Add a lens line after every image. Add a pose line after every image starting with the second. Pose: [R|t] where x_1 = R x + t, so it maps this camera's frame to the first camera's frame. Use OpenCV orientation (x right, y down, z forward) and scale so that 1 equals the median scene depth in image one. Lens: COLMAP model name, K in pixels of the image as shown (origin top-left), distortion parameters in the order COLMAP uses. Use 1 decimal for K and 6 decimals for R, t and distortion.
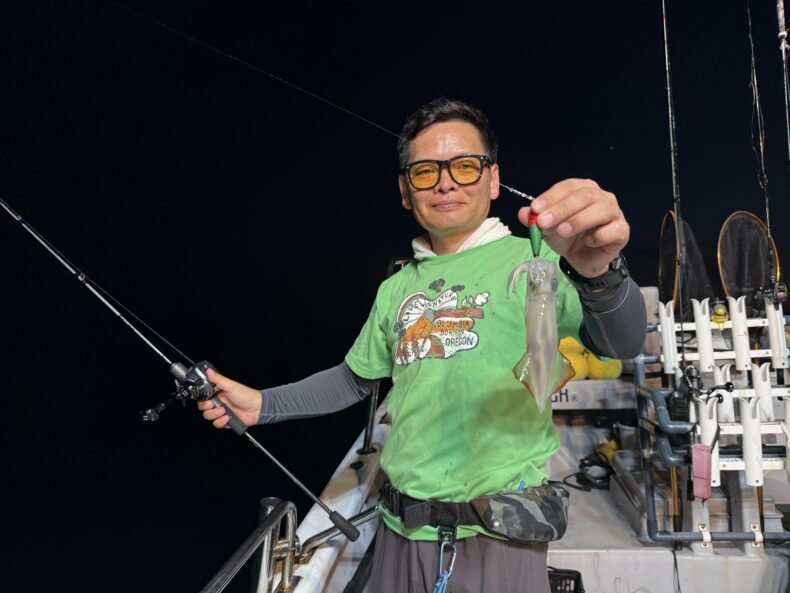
lens RADIAL K [[549.1, 0, 394.8], [0, 549.1, 296.4], [0, 0, 1]] dist [0.001202, -0.003070]
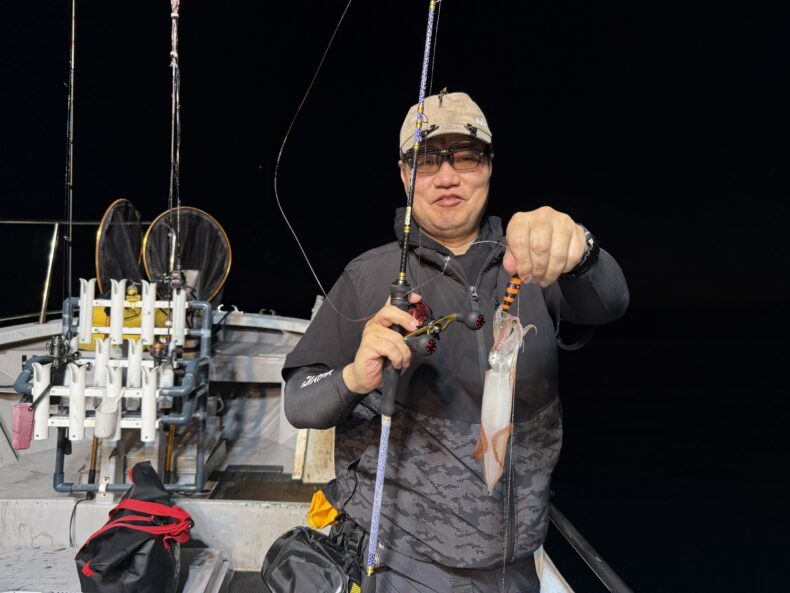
lens RADIAL K [[551.3, 0, 393.9], [0, 551.3, 298.3], [0, 0, 1]] dist [0.002897, -0.000402]
pose [[0.973592, 0.089299, 0.210107, 0.878804], [-0.097708, 0.994764, 0.029964, -0.046444], [-0.206331, -0.049701, 0.977219, -0.222369]]
